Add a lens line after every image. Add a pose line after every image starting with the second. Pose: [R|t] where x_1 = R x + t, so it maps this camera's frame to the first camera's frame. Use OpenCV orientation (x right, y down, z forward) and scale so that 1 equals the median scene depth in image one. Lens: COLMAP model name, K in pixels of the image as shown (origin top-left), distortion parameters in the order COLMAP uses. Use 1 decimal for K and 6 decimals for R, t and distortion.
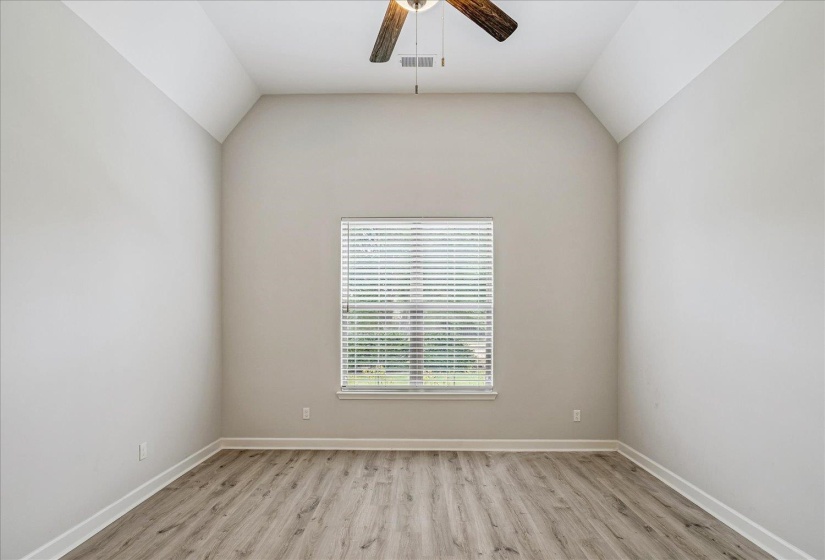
lens RADIAL K [[385.5, 0, 418.1], [0, 385.5, 317.7], [0, 0, 1]] dist [-0.003352, 0.001428]
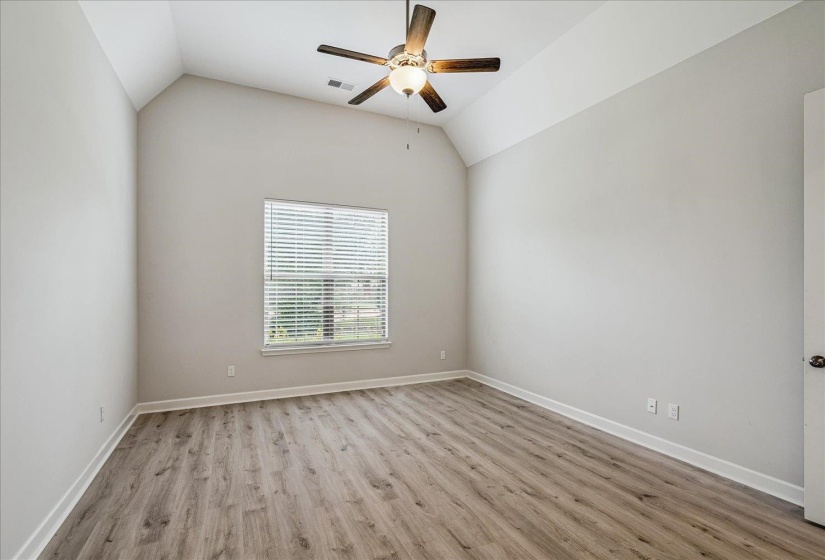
lens RADIAL K [[371.3, 0, 407.9], [0, 371.3, 282.3], [0, 0, 1]] dist [-0.001065, -0.000304]
pose [[0.903823, 0.009863, 0.427792, -0.328662], [-0.006195, 0.999931, -0.009966, 0.000548], [-0.427861, 0.006358, 0.903822, -0.206195]]
